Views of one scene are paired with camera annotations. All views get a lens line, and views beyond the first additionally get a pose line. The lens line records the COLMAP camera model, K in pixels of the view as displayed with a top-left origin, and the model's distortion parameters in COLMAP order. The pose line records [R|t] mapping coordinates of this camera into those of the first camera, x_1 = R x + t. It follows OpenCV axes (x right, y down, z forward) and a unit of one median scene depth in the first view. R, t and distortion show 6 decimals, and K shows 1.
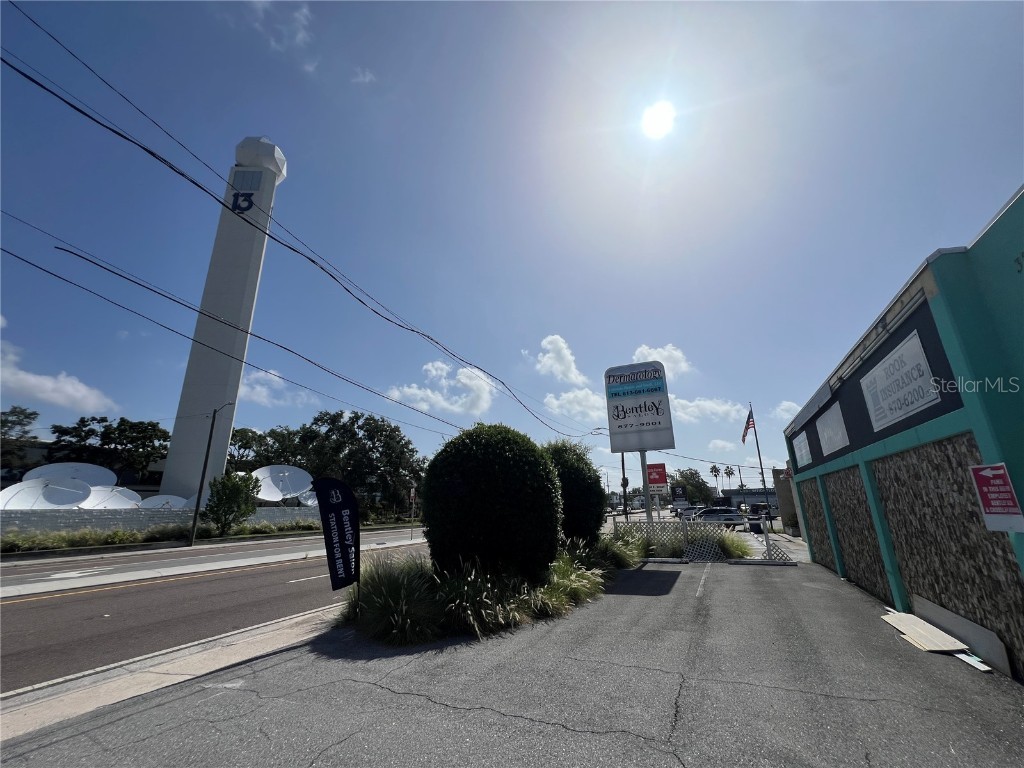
lens RADIAL K [[410.1, 0, 510.0], [0, 410.1, 384.4], [0, 0, 1]] dist [0.000522, 0.000031]
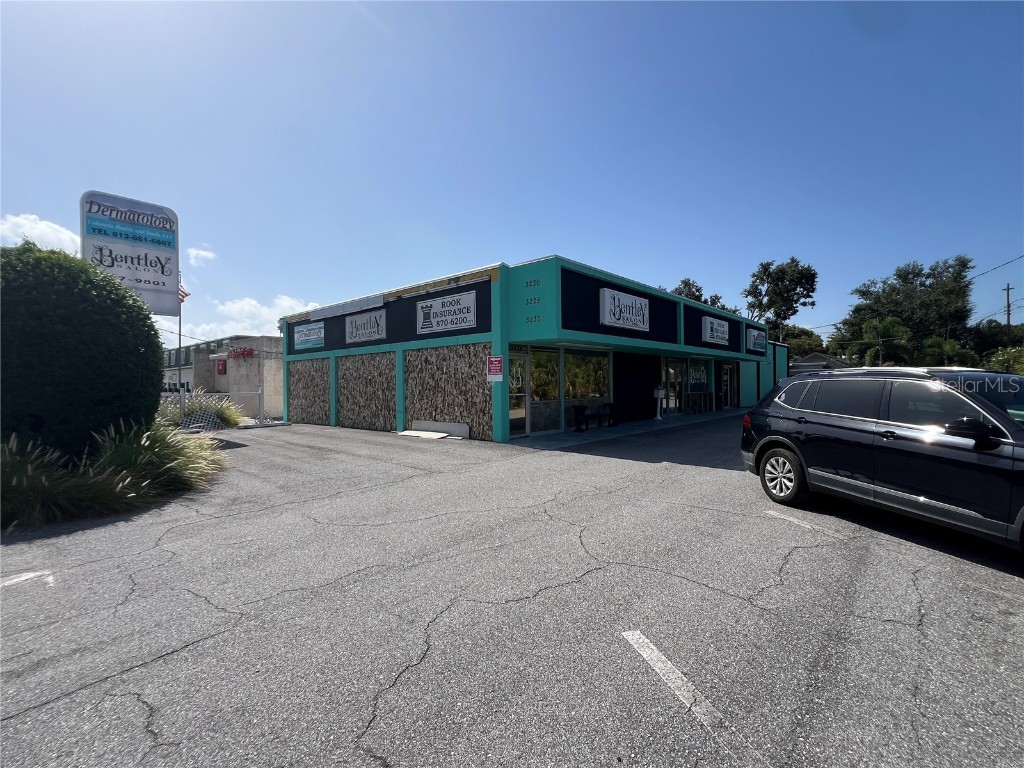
lens RADIAL K [[471.4, 0, 514.2], [0, 471.4, 382.8], [0, 0, 1]] dist [-0.000345, 0.001081]
pose [[0.259807, 0.016887, 0.965513, -0.752509], [-0.271699, 0.960734, 0.056307, 0.075836], [-0.926650, -0.276958, 0.254194, 0.054732]]
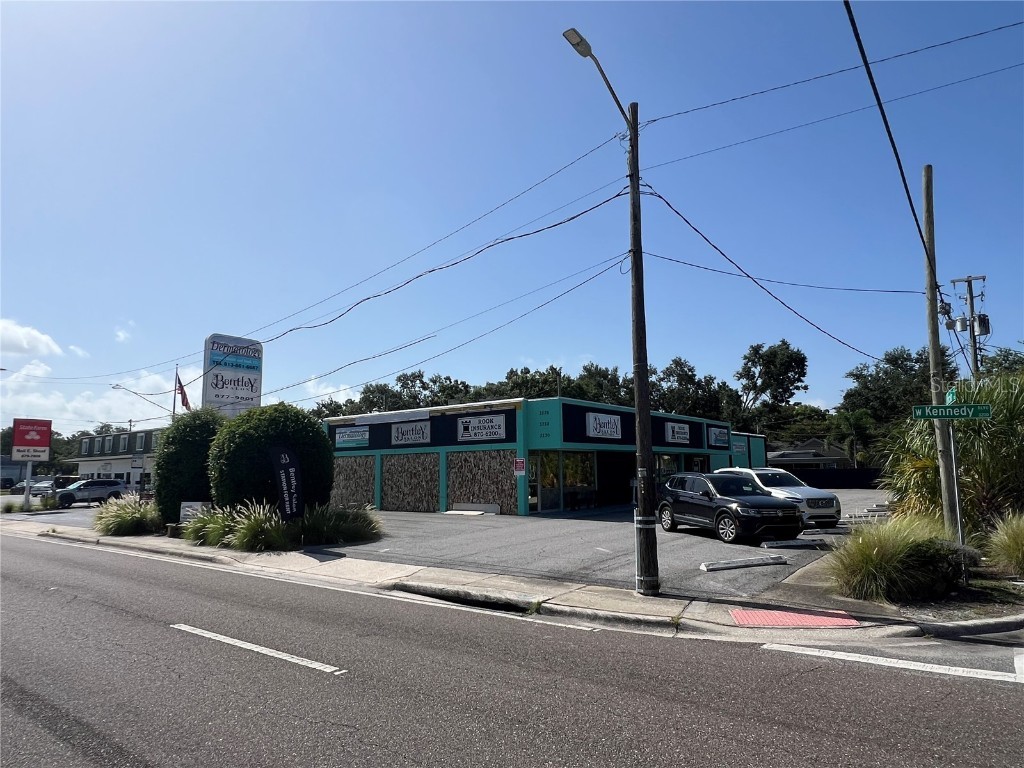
lens RADIAL K [[621.7, 0, 514.8], [0, 621.7, 388.8], [0, 0, 1]] dist [0.000766, -0.002248]
pose [[0.195781, 0.143019, 0.970163, -2.185763], [-0.271973, 0.958418, -0.086403, 0.040096], [-0.942179, -0.246942, 0.226538, -0.055894]]
